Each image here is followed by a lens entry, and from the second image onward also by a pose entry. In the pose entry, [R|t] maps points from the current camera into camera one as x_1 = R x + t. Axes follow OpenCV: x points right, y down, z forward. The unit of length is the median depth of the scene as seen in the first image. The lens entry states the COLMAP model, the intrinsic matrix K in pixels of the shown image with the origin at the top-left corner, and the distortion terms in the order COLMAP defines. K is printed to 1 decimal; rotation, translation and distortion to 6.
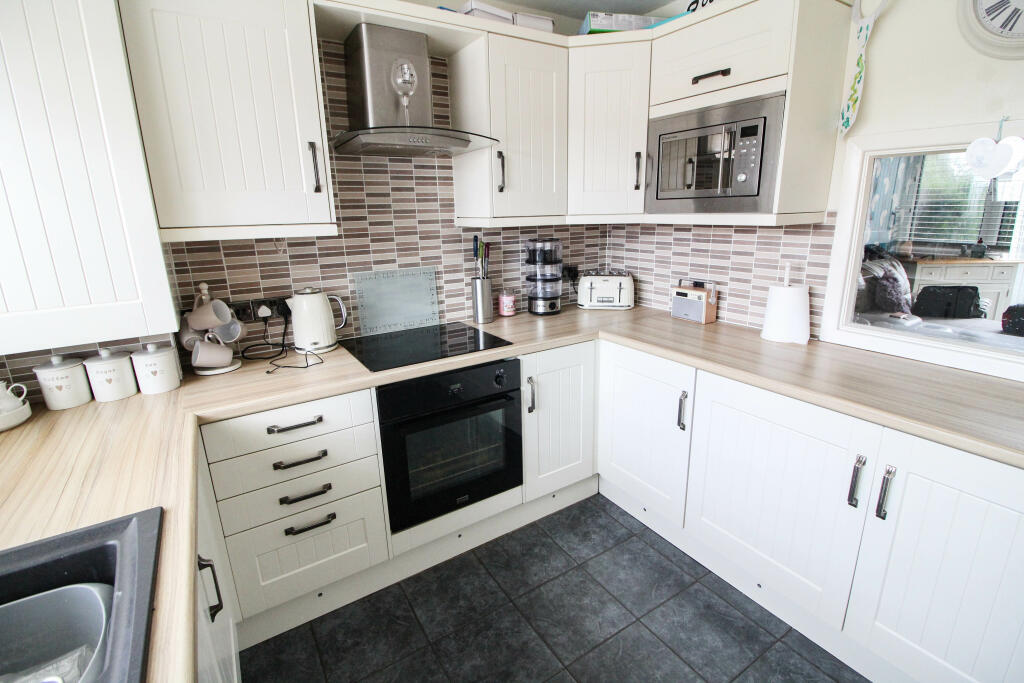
lens RADIAL K [[475.1, 0, 515.6], [0, 475.1, 333.1], [0, 0, 1]] dist [0.003158, -0.014183]
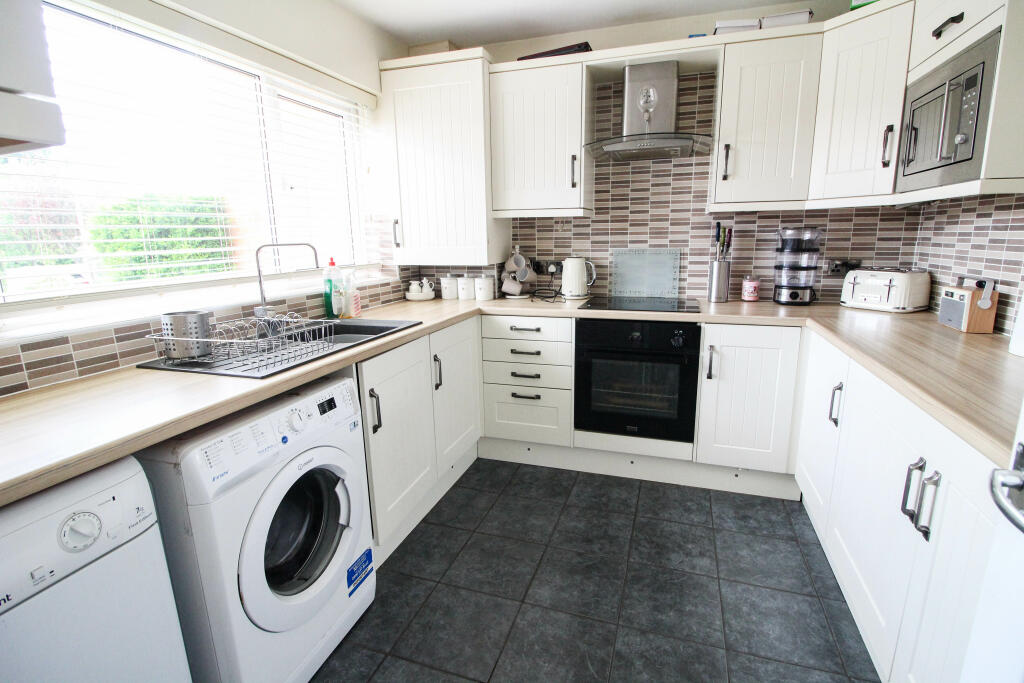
lens RADIAL K [[475.1, 0, 515.6], [0, 475.1, 333.1], [0, 0, 1]] dist [0.003158, -0.014183]
pose [[0.620581, 0.168760, -0.765767, 0.557169], [-0.198067, 0.978635, 0.055158, 0.089002], [0.758715, 0.117443, 0.640748, -0.050845]]
